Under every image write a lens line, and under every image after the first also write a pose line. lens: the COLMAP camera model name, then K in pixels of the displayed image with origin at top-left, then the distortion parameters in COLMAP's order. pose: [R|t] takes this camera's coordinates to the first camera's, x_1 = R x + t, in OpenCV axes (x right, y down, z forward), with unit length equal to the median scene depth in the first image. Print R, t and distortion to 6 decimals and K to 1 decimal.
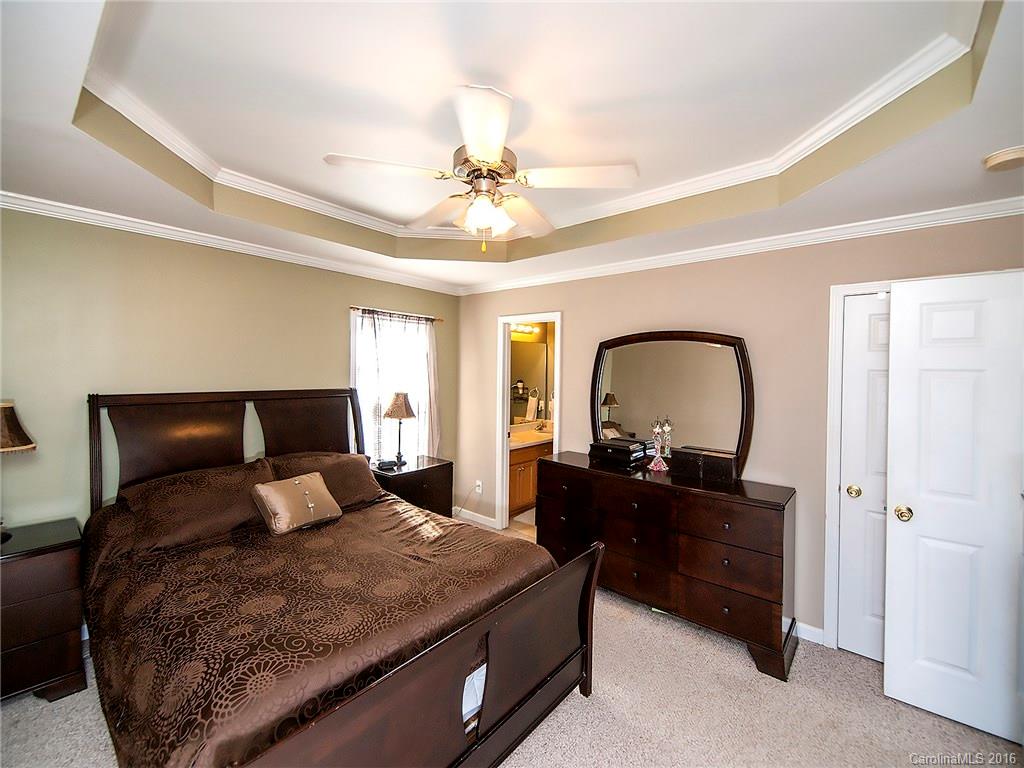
lens RADIAL K [[437.4, 0, 508.9], [0, 437.4, 373.5], [0, 0, 1]] dist [0.036272, -0.014522]
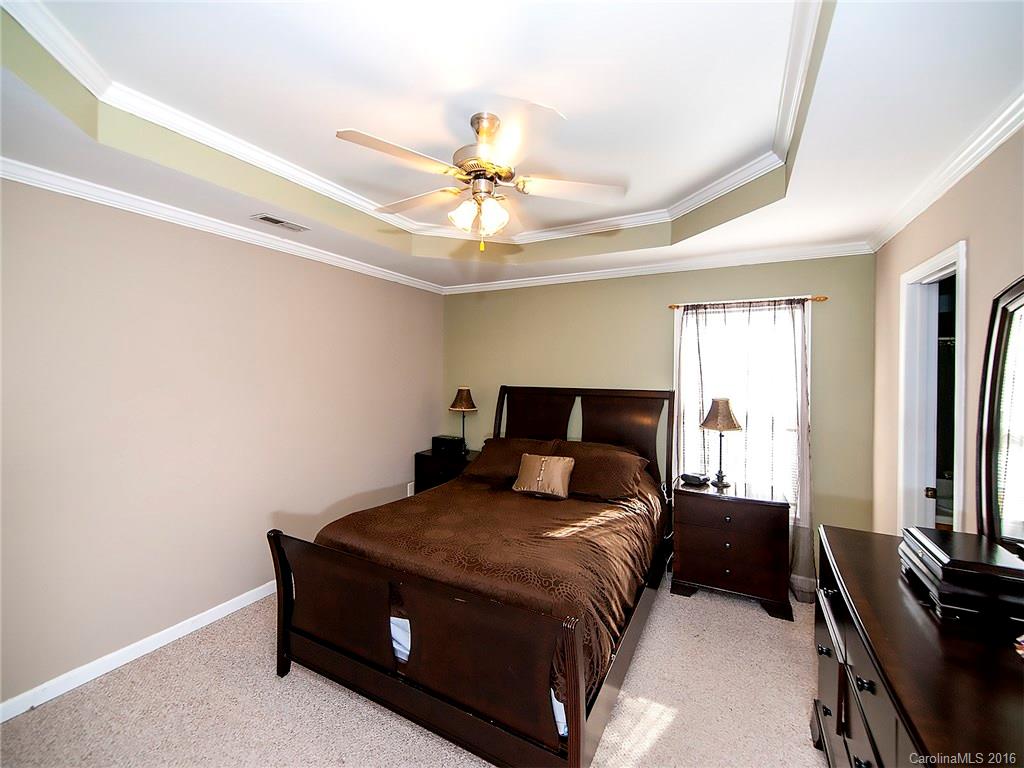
lens RADIAL K [[437.4, 0, 508.9], [0, 437.4, 373.5], [0, 0, 1]] dist [0.036272, -0.014522]
pose [[0.191549, -0.005599, -0.981467, 0.628542], [-0.016152, 0.999830, -0.008856, 0.012729], [0.981350, 0.017549, 0.191427, 0.568947]]
